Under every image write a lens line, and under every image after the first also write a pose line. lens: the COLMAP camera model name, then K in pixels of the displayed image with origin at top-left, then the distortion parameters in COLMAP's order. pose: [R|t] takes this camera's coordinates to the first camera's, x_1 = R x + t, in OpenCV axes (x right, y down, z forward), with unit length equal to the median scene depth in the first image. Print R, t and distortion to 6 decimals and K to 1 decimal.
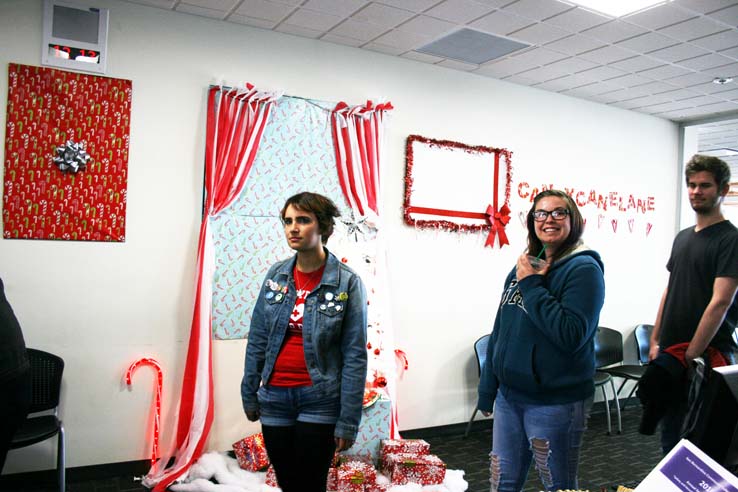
lens RADIAL K [[611.9, 0, 371.4], [0, 611.9, 257.3], [0, 0, 1]] dist [-0.154735, 0.128801]
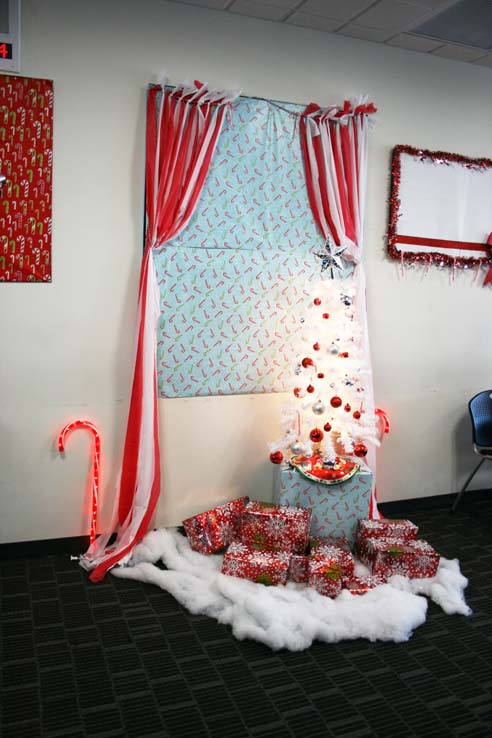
lens RADIAL K [[611.9, 0, 232.1], [0, 611.9, 371.0], [0, 0, 1]] dist [-0.154735, 0.128801]
pose [[0.989553, 0.012204, -0.143653, -0.037196], [0.005708, 0.992313, 0.123620, -0.004221], [0.144057, -0.123149, 0.981877, 0.171318]]
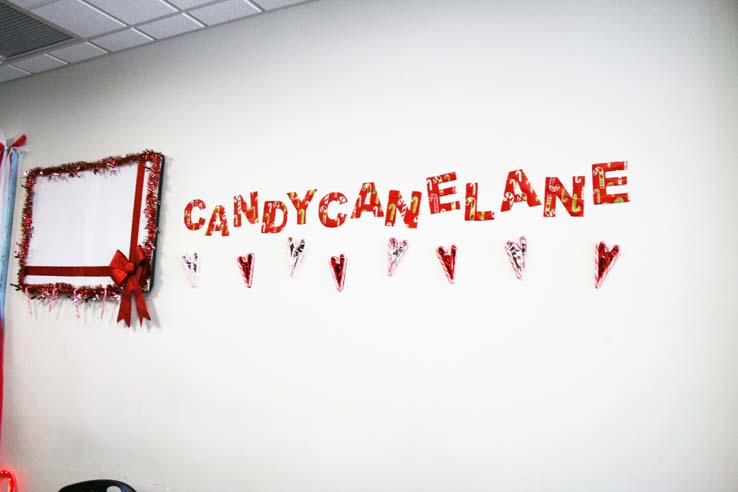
lens RADIAL K [[611.9, 0, 371.4], [0, 611.9, 257.3], [0, 0, 1]] dist [-0.154735, 0.128801]
pose [[0.567673, -0.114909, -0.815195, 0.912494], [-0.028103, 0.986929, -0.158686, 0.004258], [0.822774, 0.112991, 0.557024, 1.008177]]
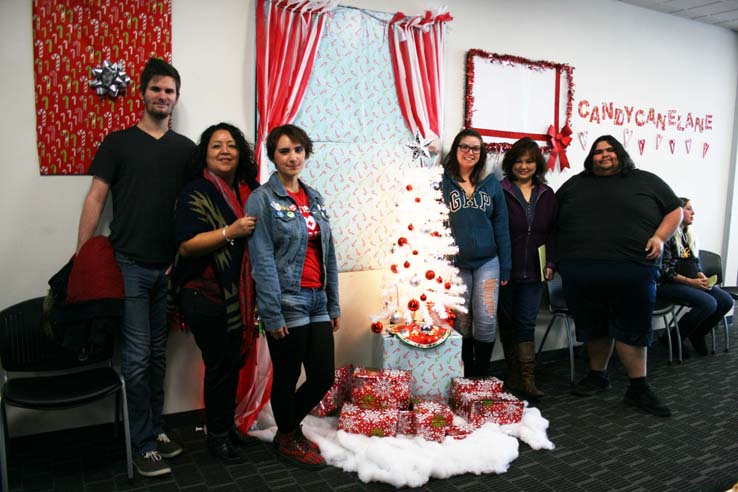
lens RADIAL K [[611.9, 0, 371.4], [0, 611.9, 257.3], [0, 0, 1]] dist [-0.154735, 0.128801]
pose [[0.999725, -0.023306, 0.002729, -0.100587], [0.022806, 0.992411, 0.120835, -0.003498], [-0.005524, -0.120739, 0.992669, 0.073364]]
